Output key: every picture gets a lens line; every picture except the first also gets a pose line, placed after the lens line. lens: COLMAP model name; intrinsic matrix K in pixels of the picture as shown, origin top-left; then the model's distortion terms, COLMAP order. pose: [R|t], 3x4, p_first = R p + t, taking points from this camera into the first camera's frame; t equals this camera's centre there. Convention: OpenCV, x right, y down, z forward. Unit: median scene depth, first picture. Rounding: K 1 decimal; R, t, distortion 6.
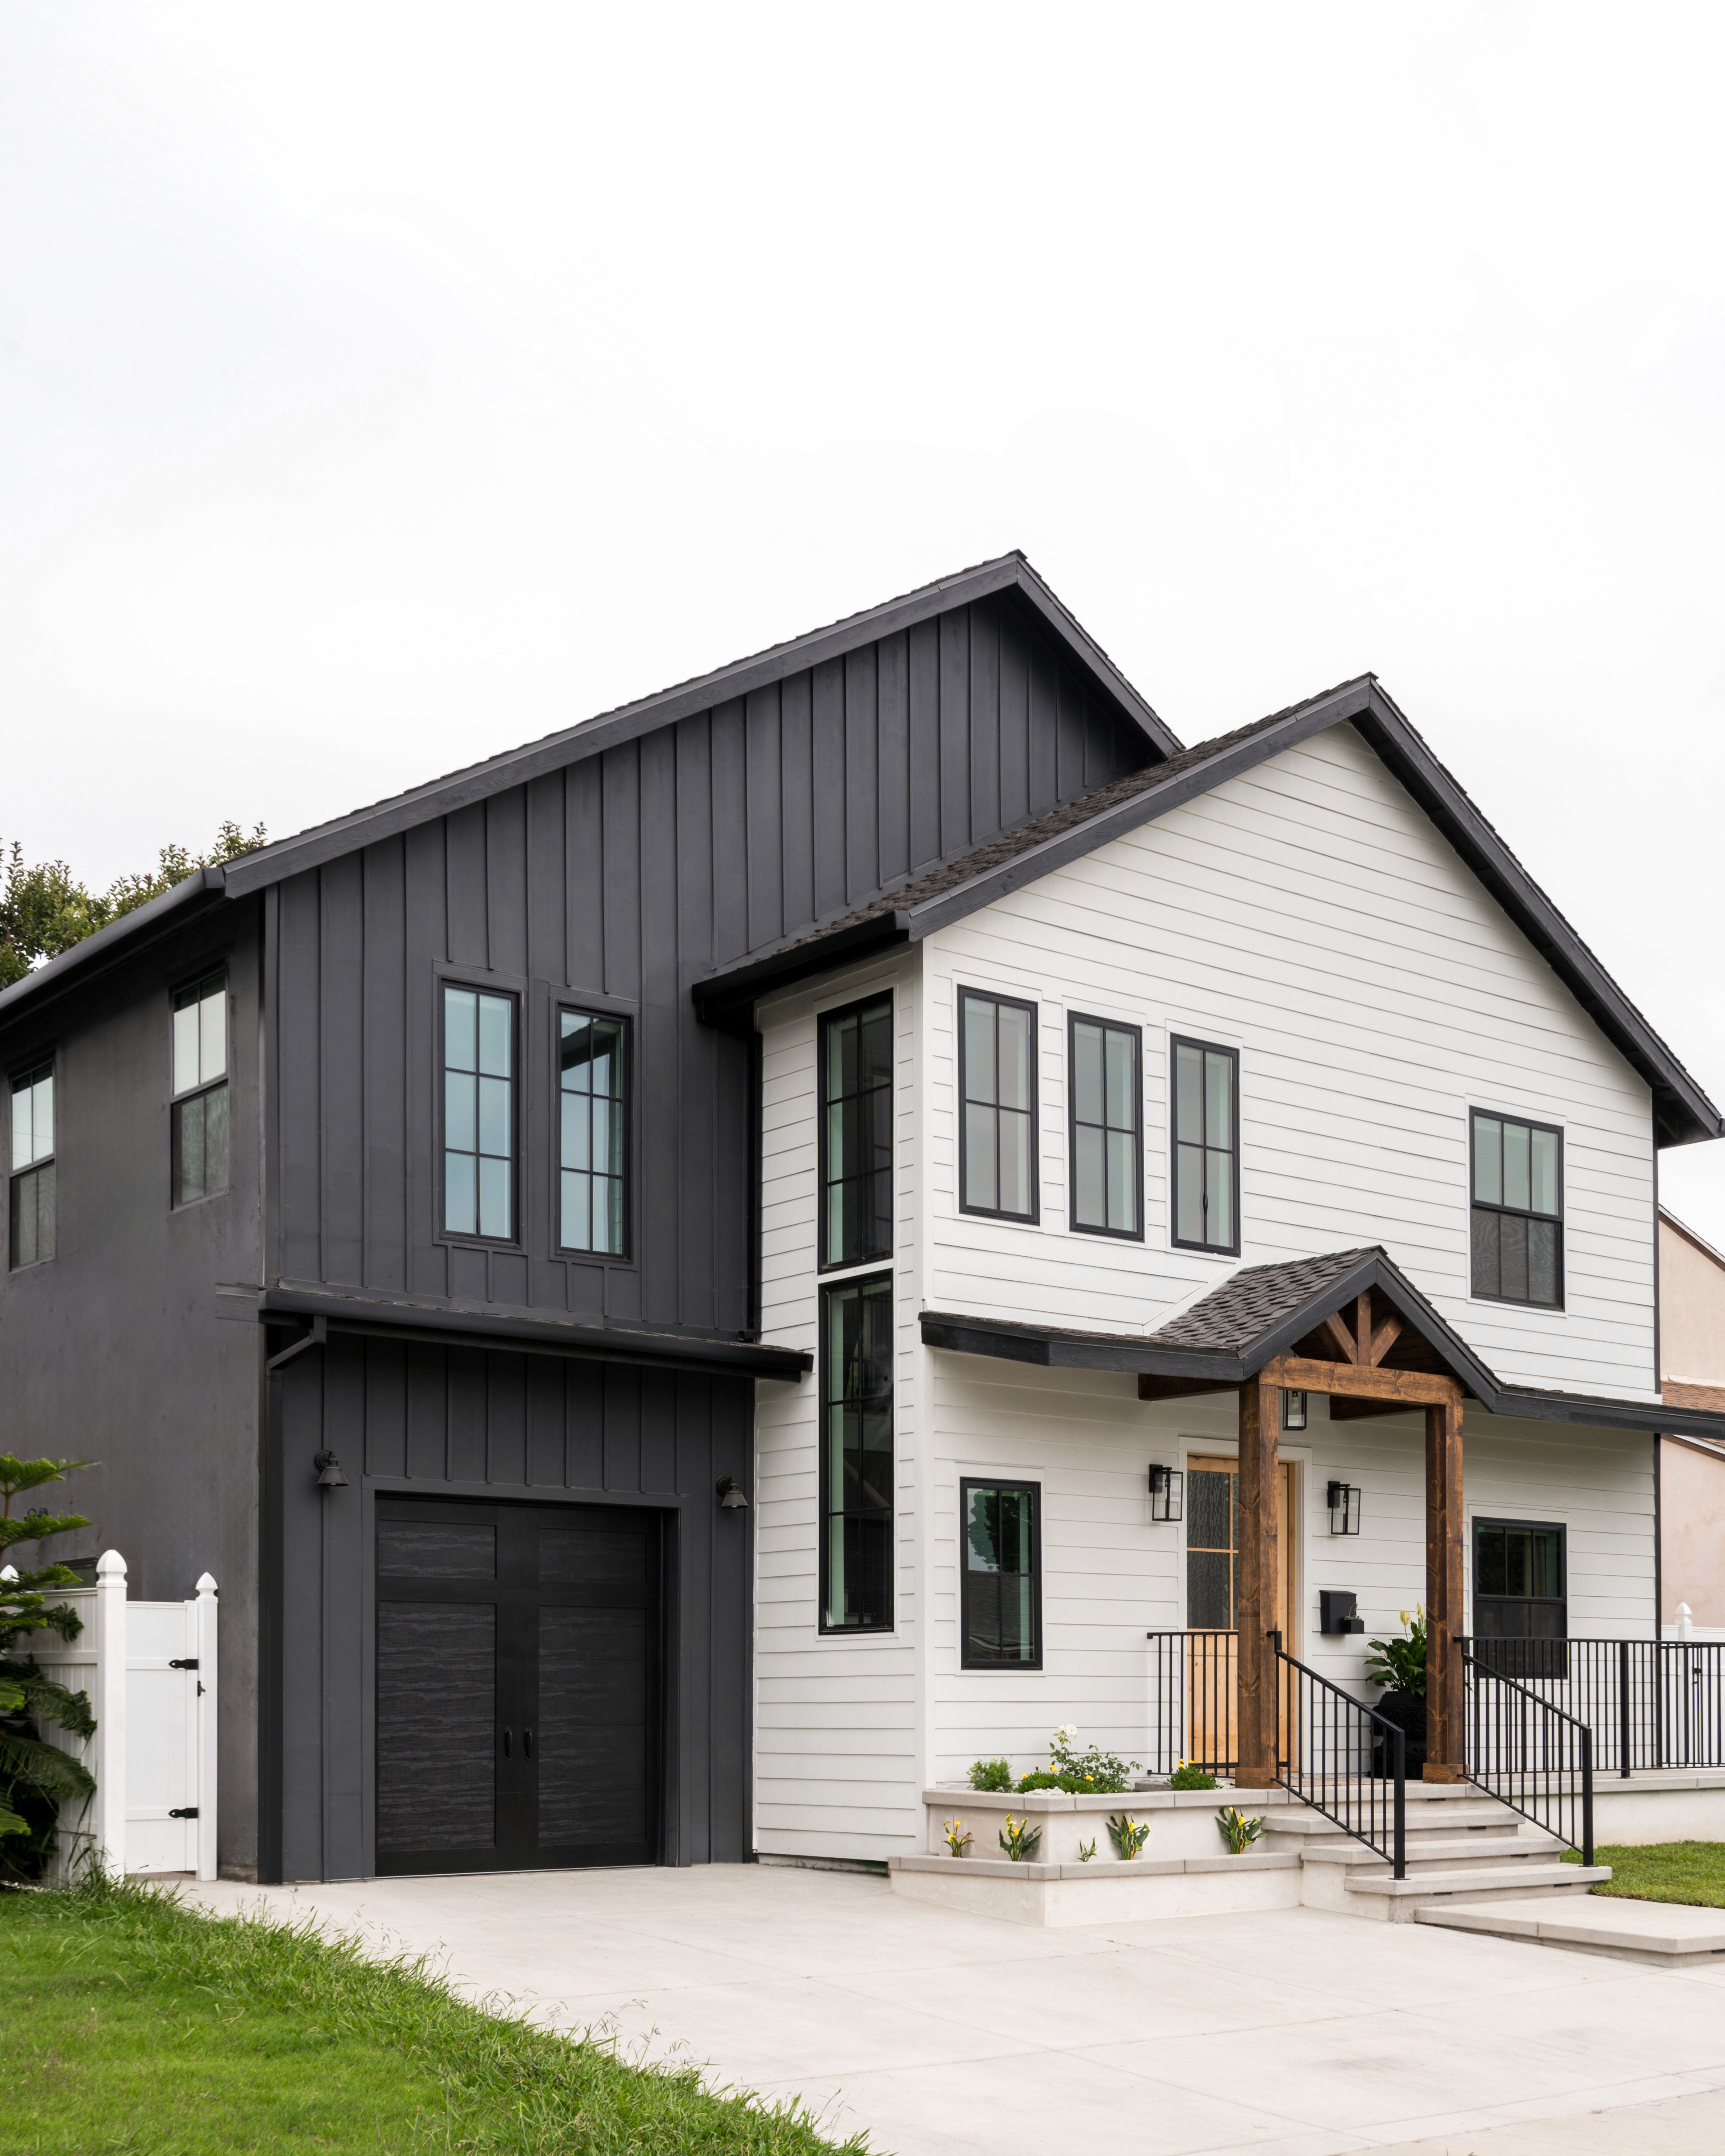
lens RADIAL K [[2492.6, 0, 863.2], [0, 2492.6, 936.2], [0, 0, 1]] dist [-0.000078, 0.007804]
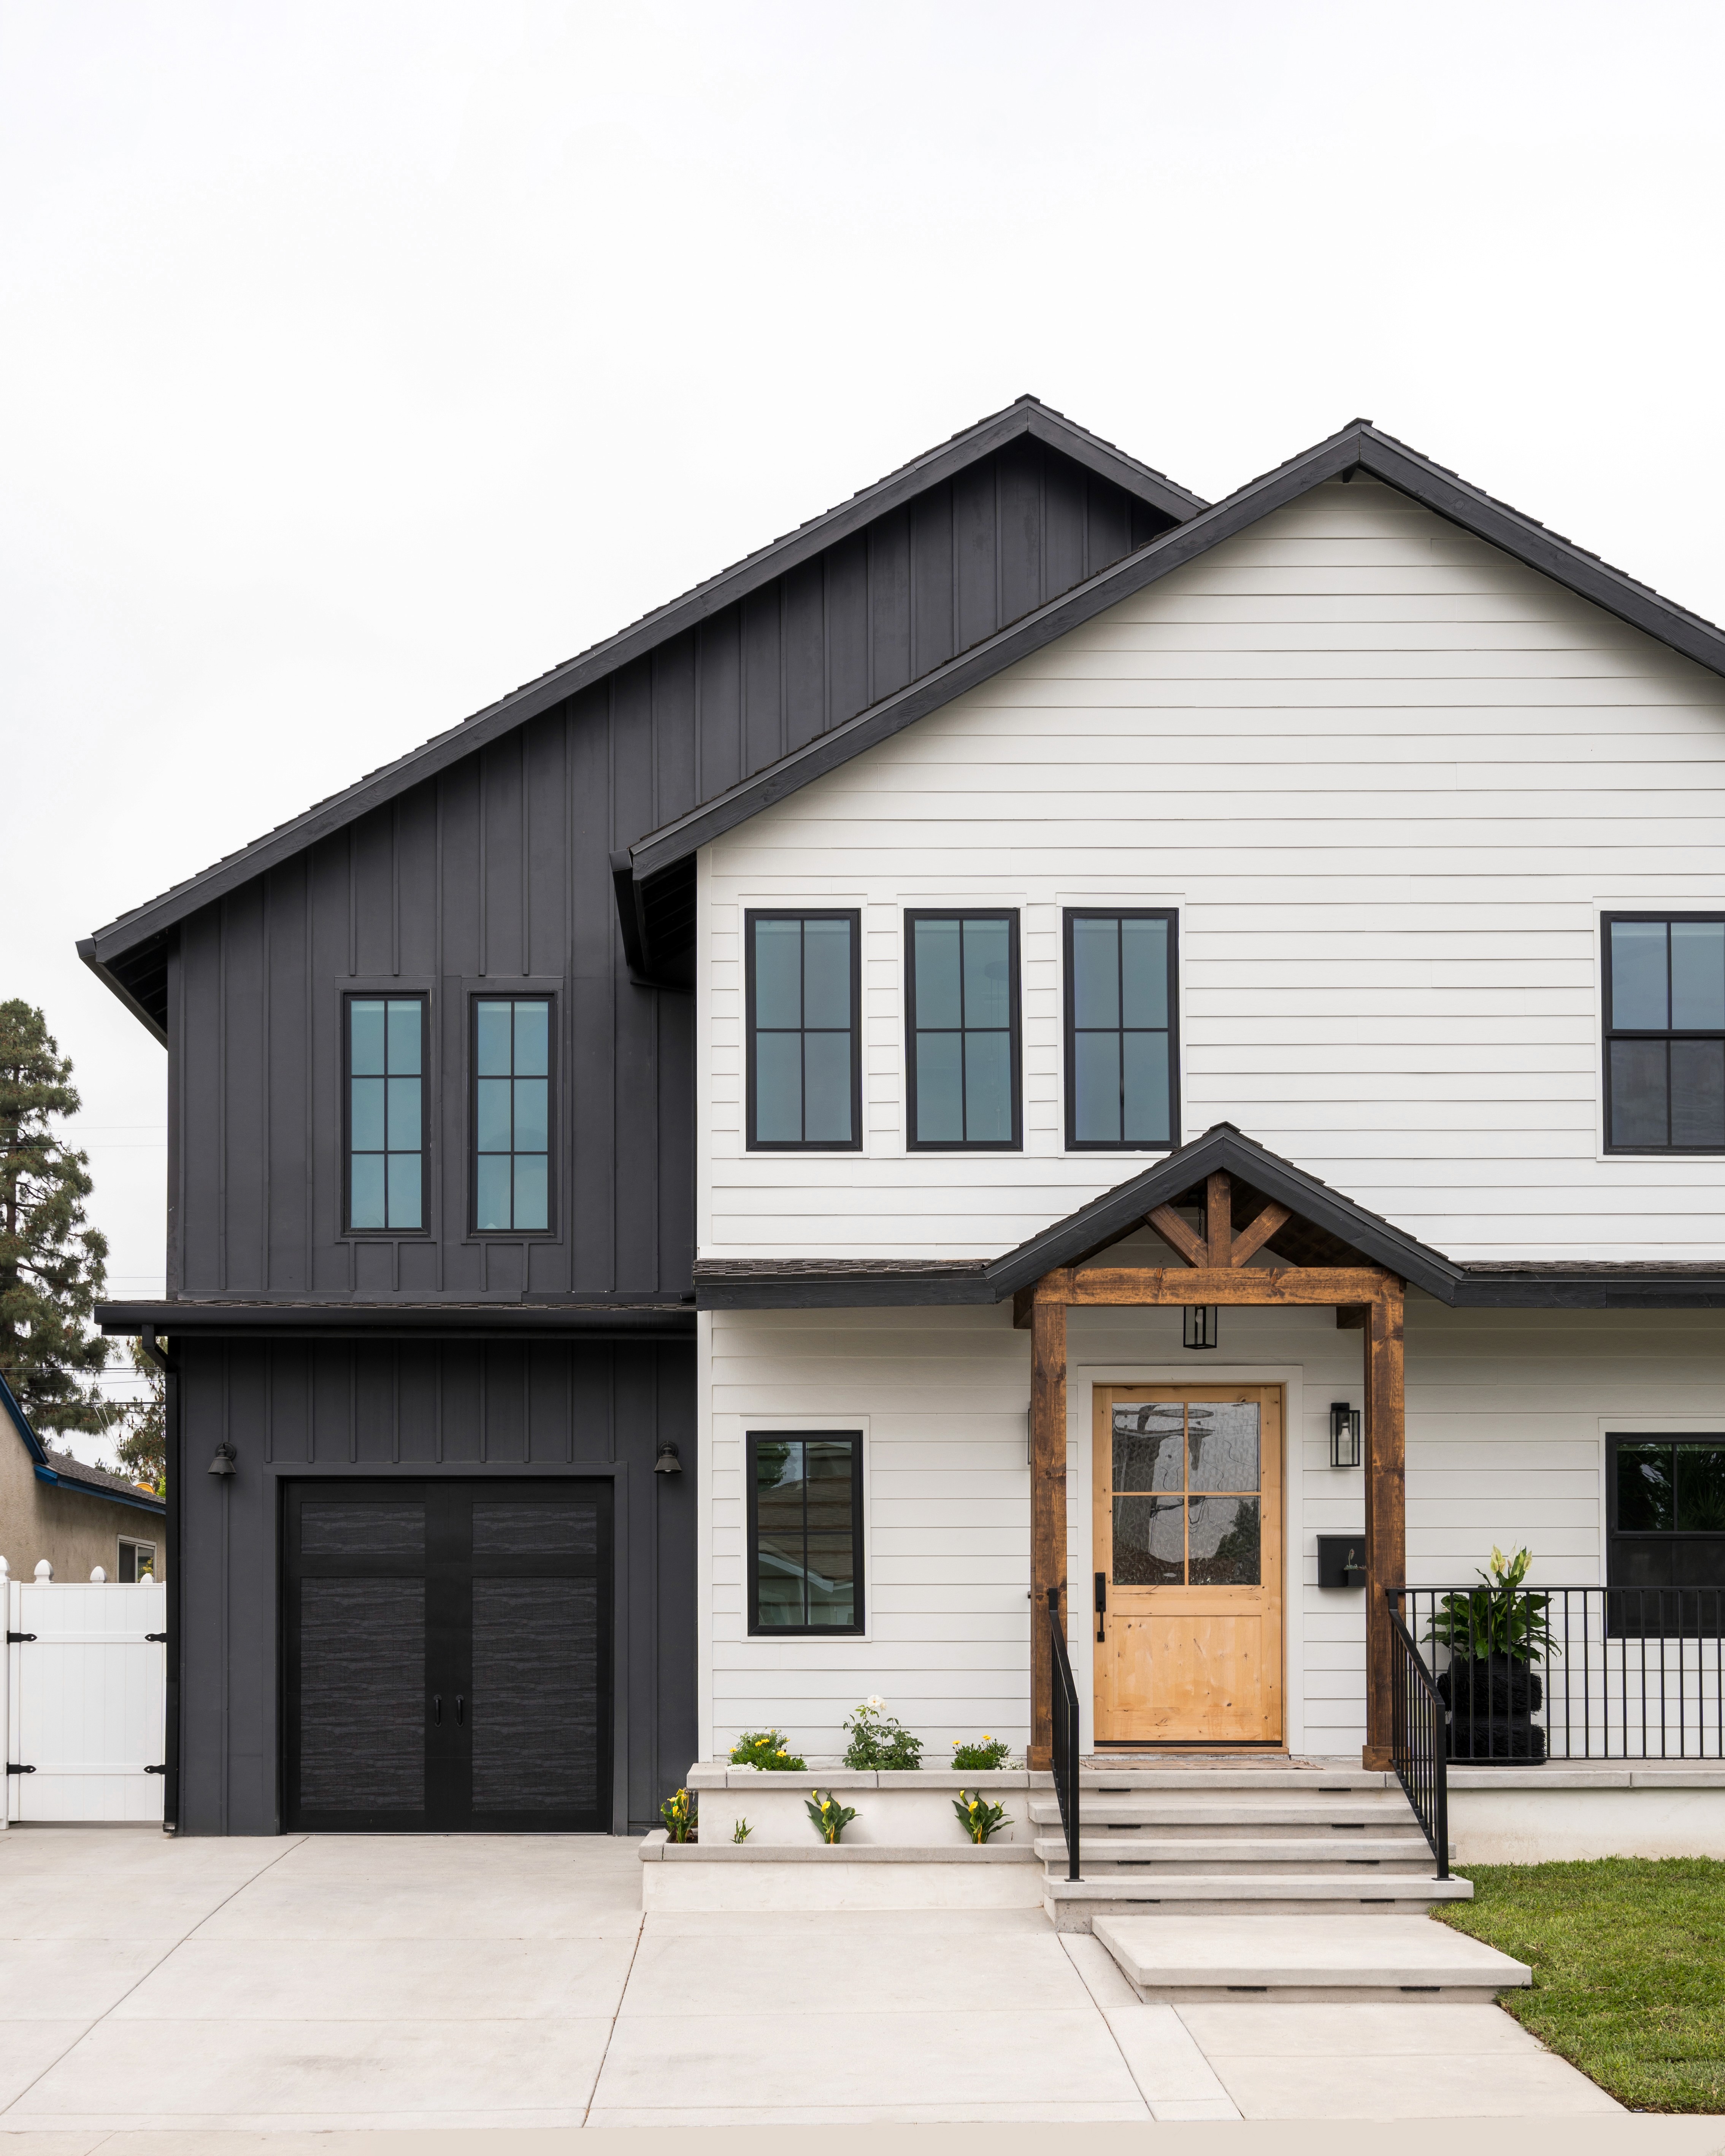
lens RADIAL K [[2599.6, 0, 858.9], [0, 2599.6, 855.7], [0, 0, 1]] dist [-0.000825, 0.002636]
pose [[0.774836, -0.188991, -0.603251, 0.688492], [0.188024, 0.979977, -0.065511, 0.074331], [0.603553, -0.062666, 0.794856, 0.252059]]
